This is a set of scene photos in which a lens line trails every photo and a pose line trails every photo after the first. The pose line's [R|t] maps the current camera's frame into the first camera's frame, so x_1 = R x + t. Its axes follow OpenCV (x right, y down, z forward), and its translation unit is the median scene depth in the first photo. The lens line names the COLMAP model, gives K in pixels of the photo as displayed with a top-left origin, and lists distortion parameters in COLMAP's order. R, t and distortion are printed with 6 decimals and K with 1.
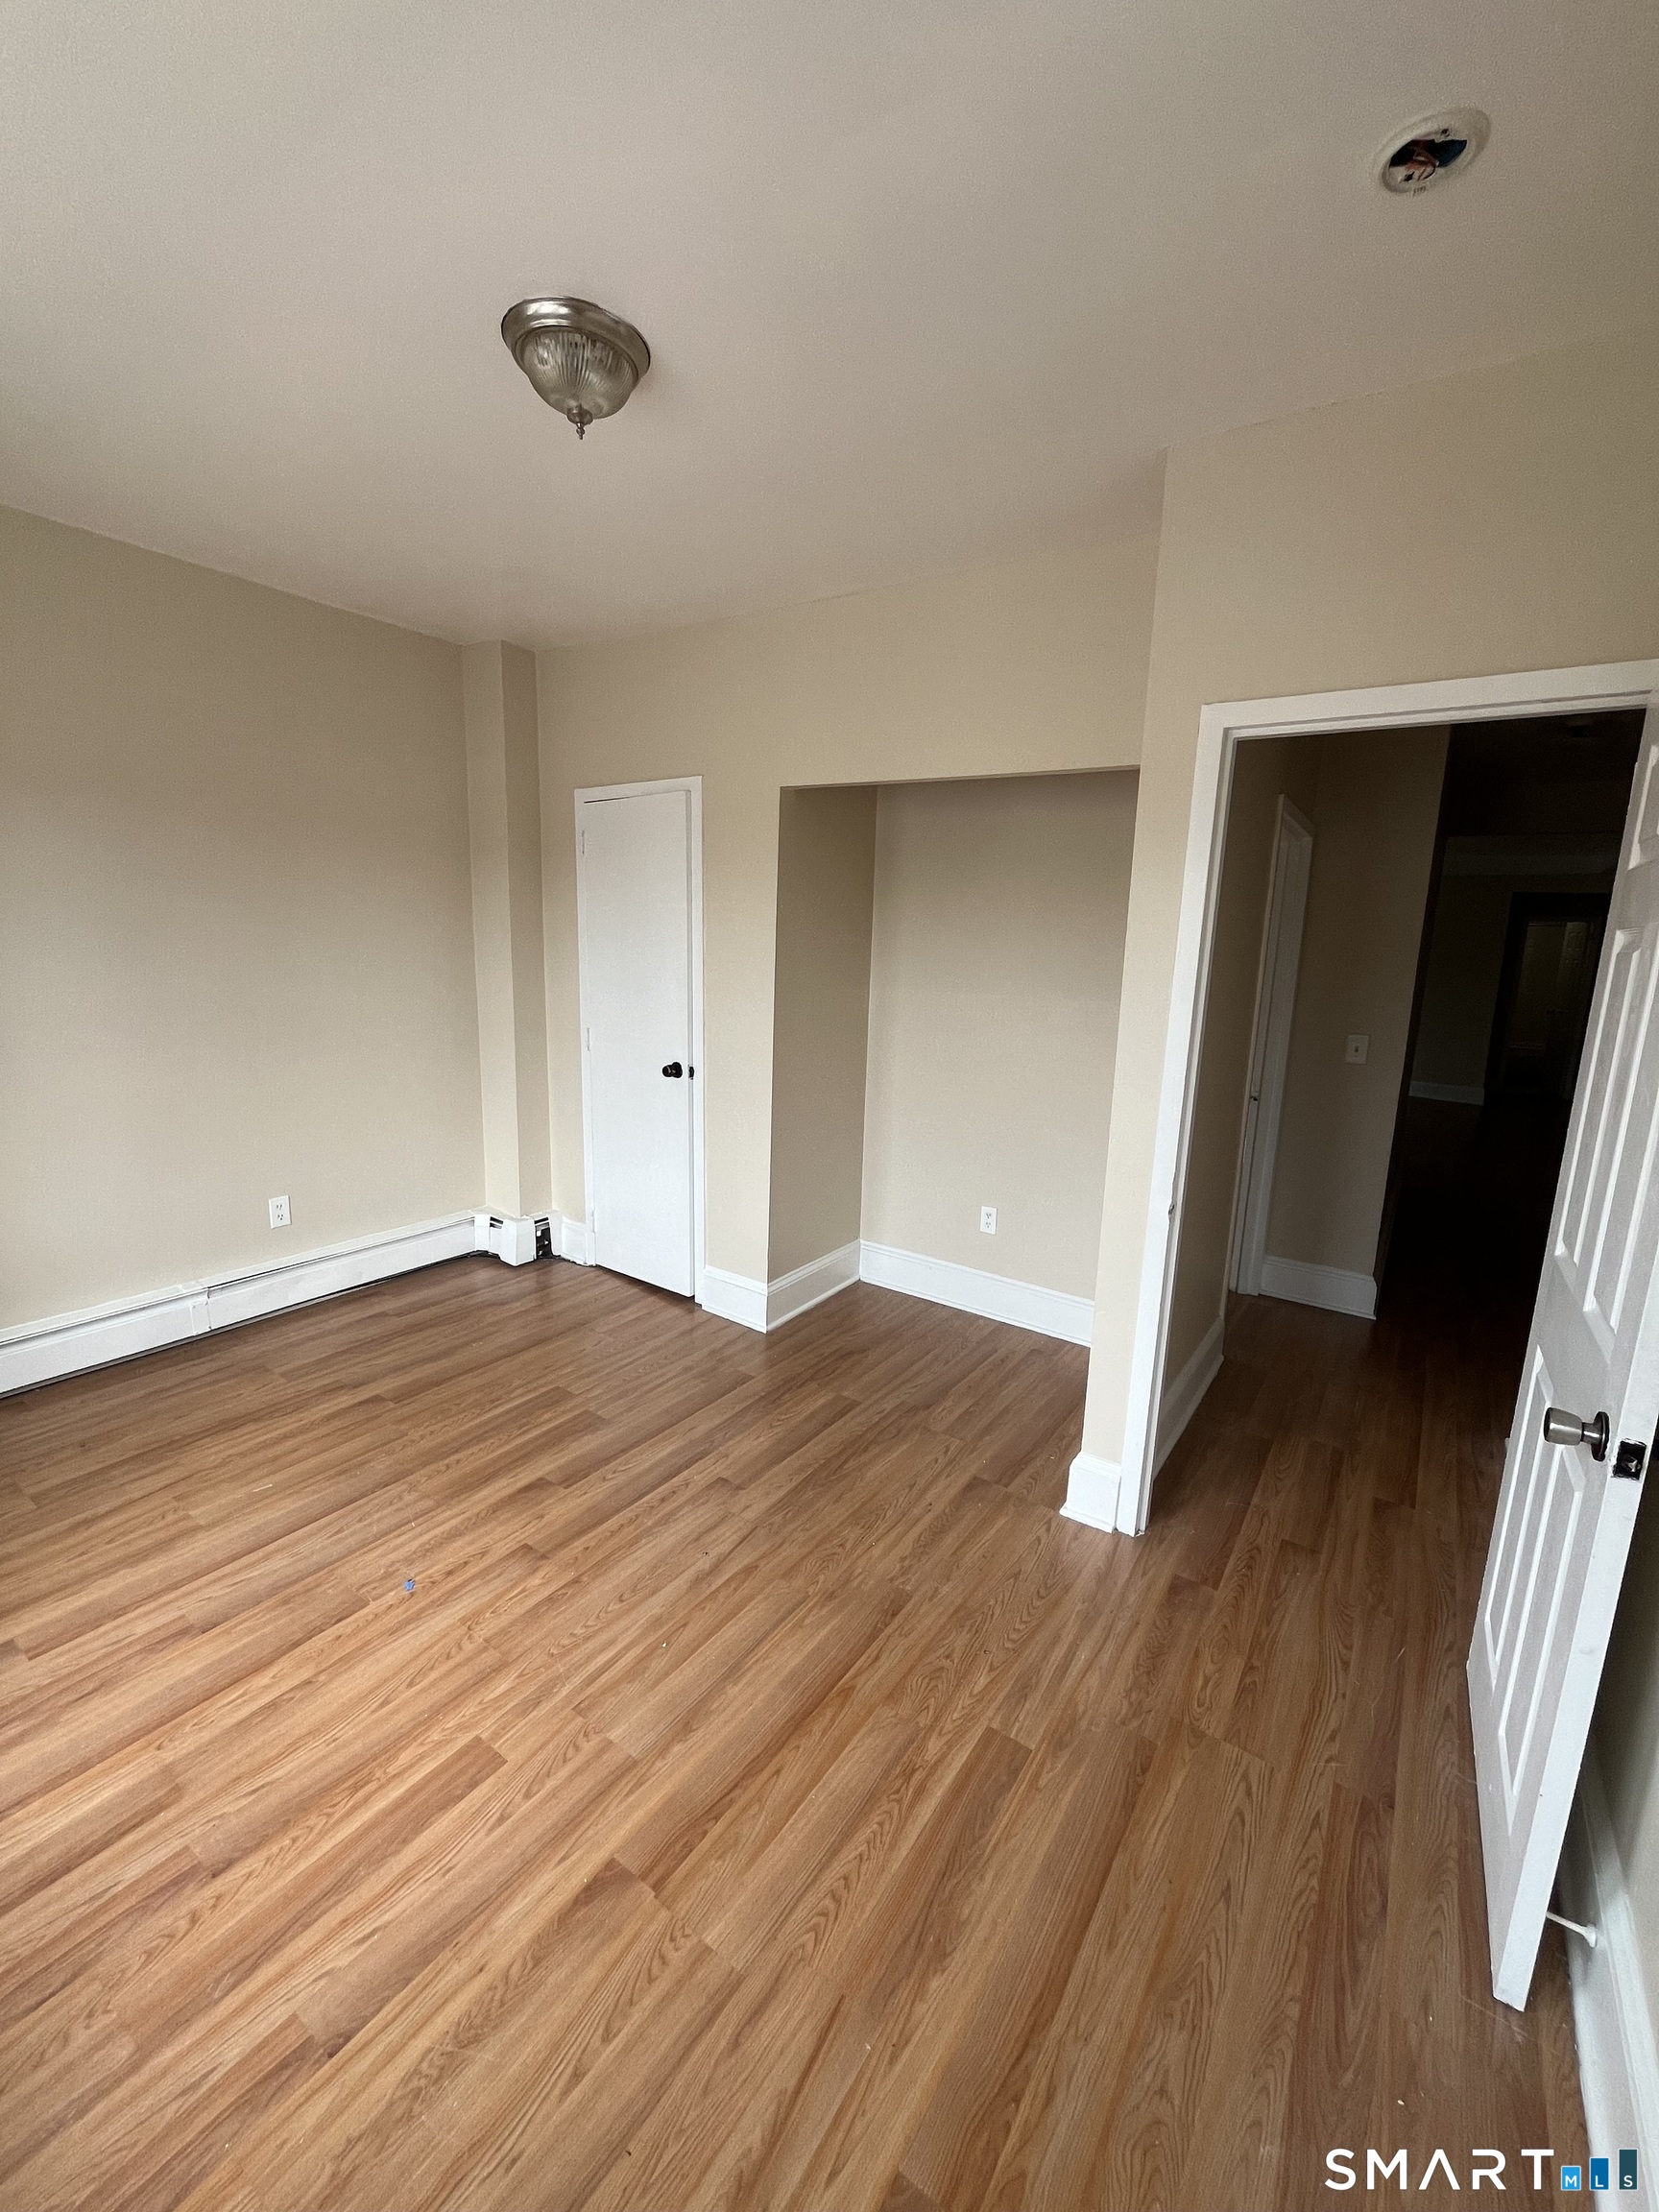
lens RADIAL K [[892.1, 0, 829.5], [0, 892.1, 1106.0], [0, 0, 1]] dist [-0.003058, -0.000299]
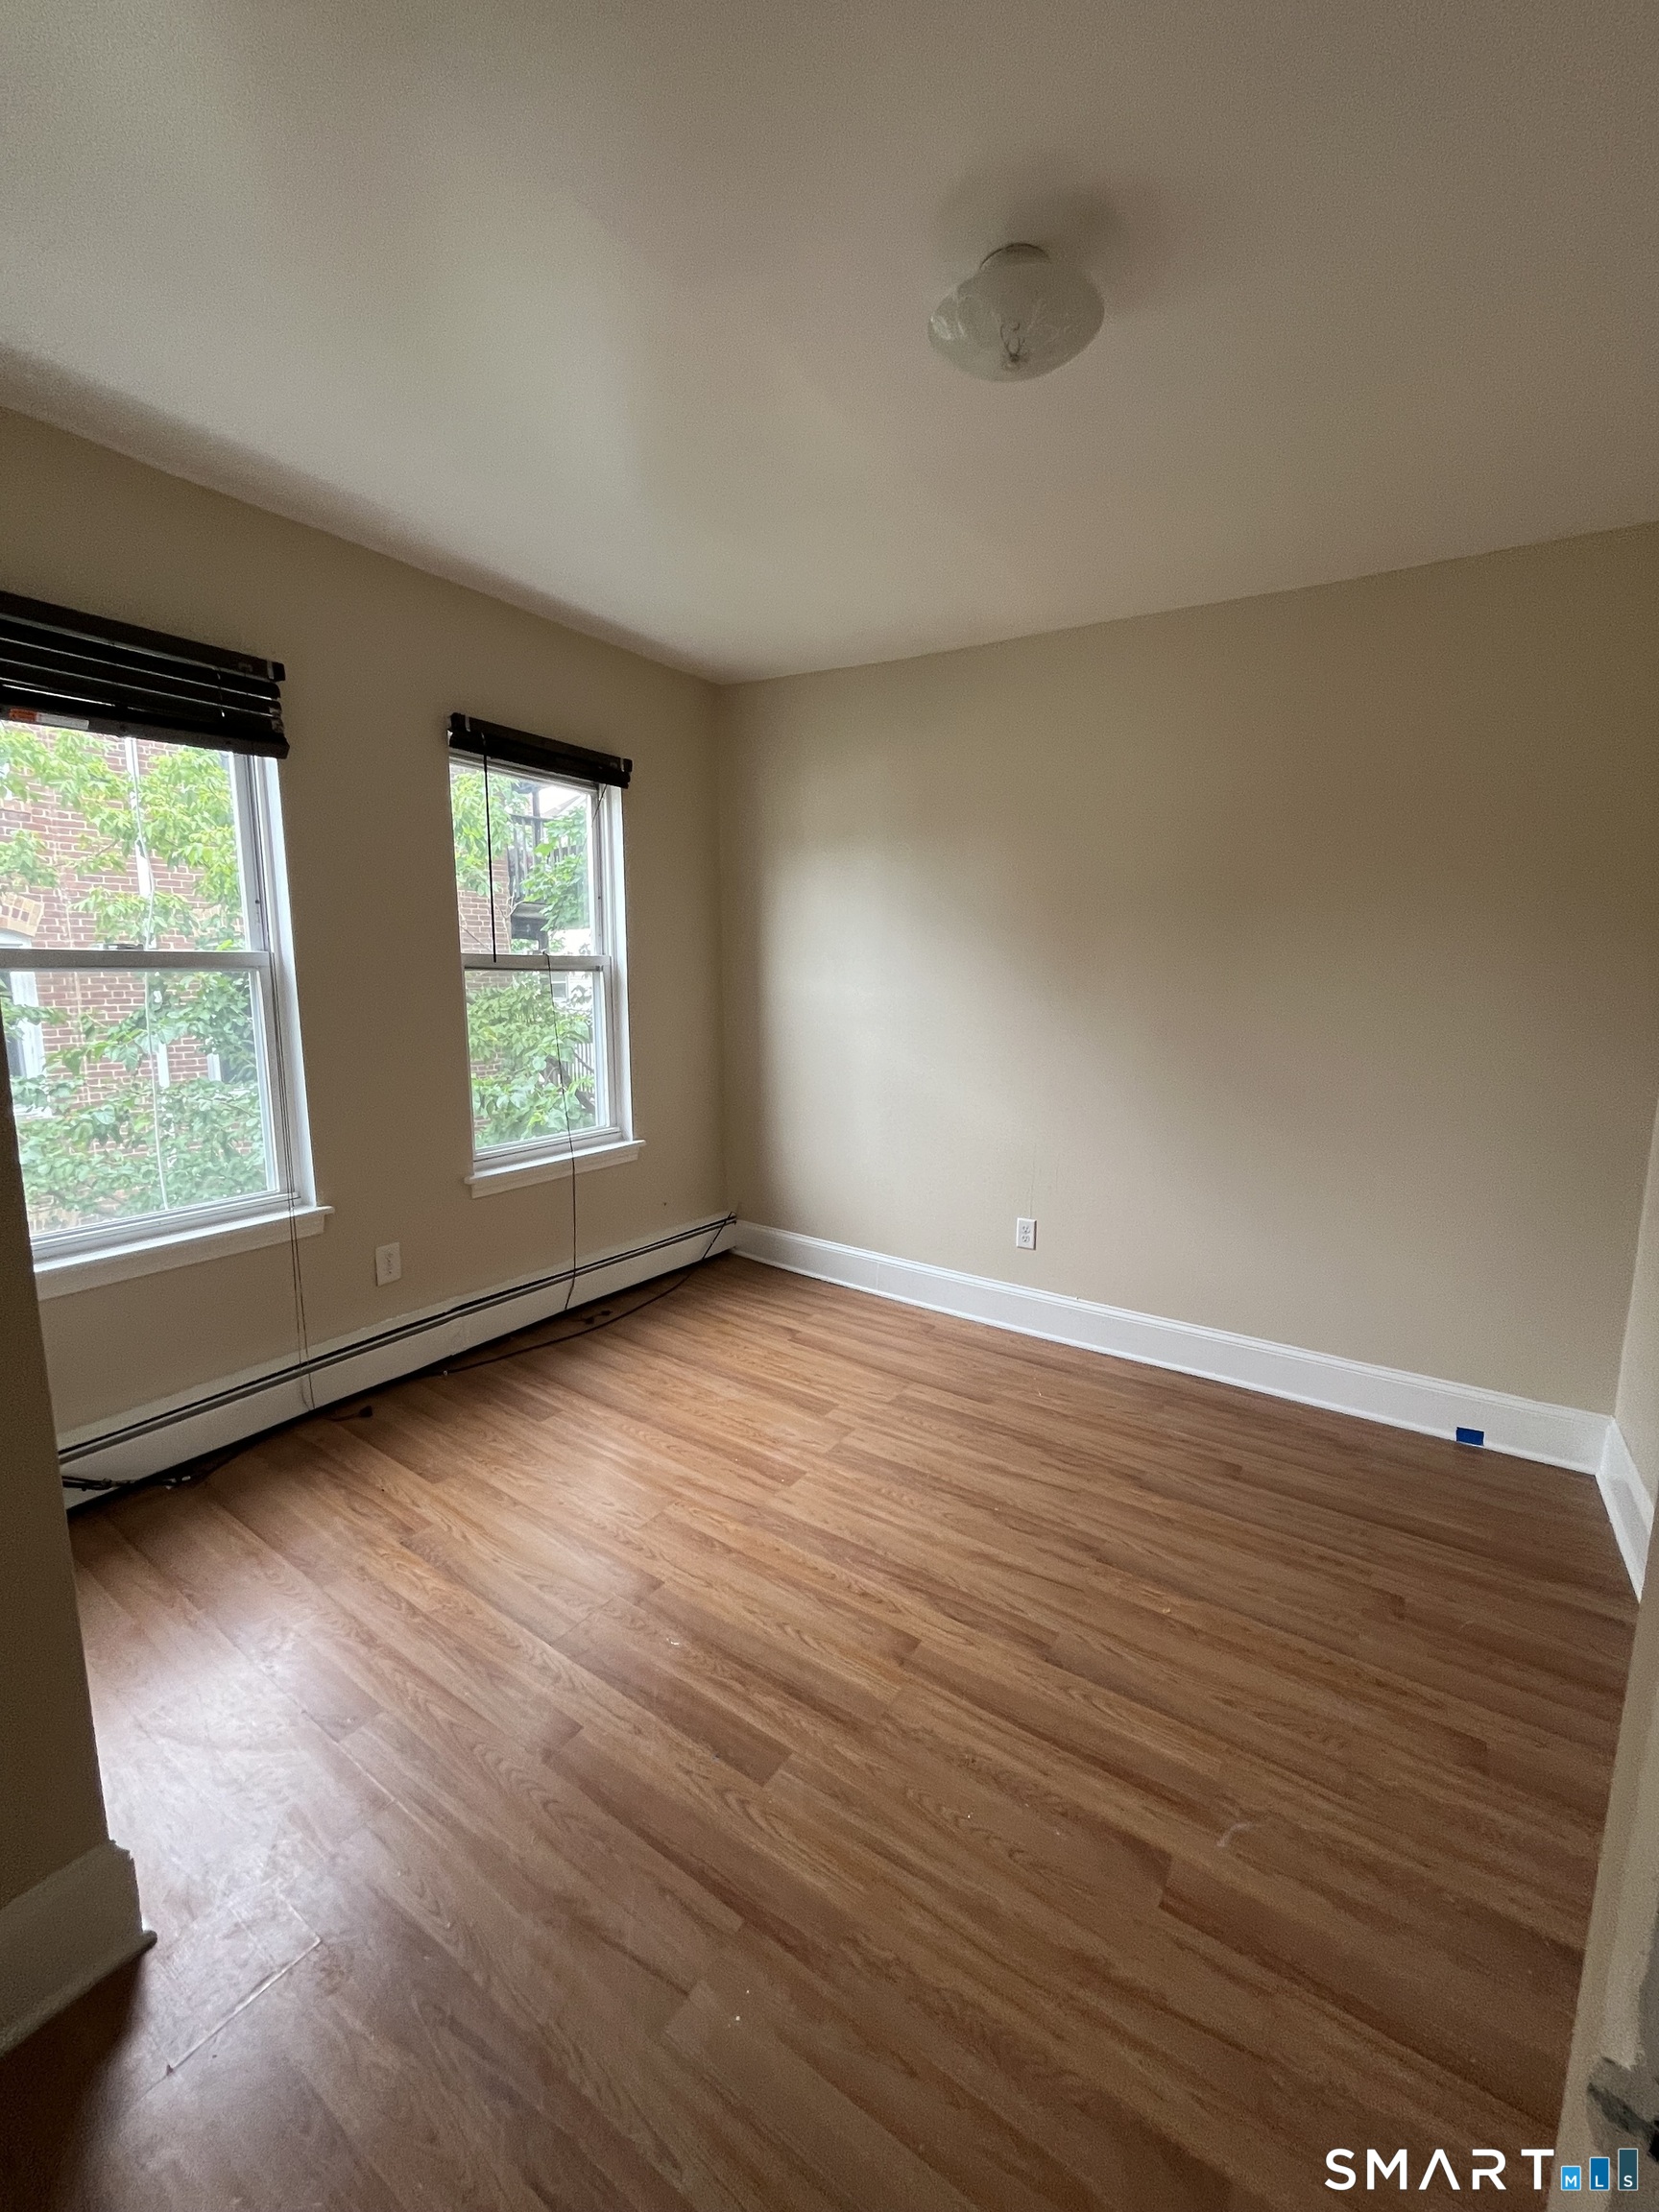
lens RADIAL K [[892.1, 0, 829.5], [0, 892.1, 1106.0], [0, 0, 1]] dist [-0.003058, -0.000299]
pose [[0.016346, 0.120124, -0.992624, 1.068875], [-0.188008, 0.975418, 0.114946, -0.115402], [0.982031, 0.184743, 0.038529, 0.874932]]
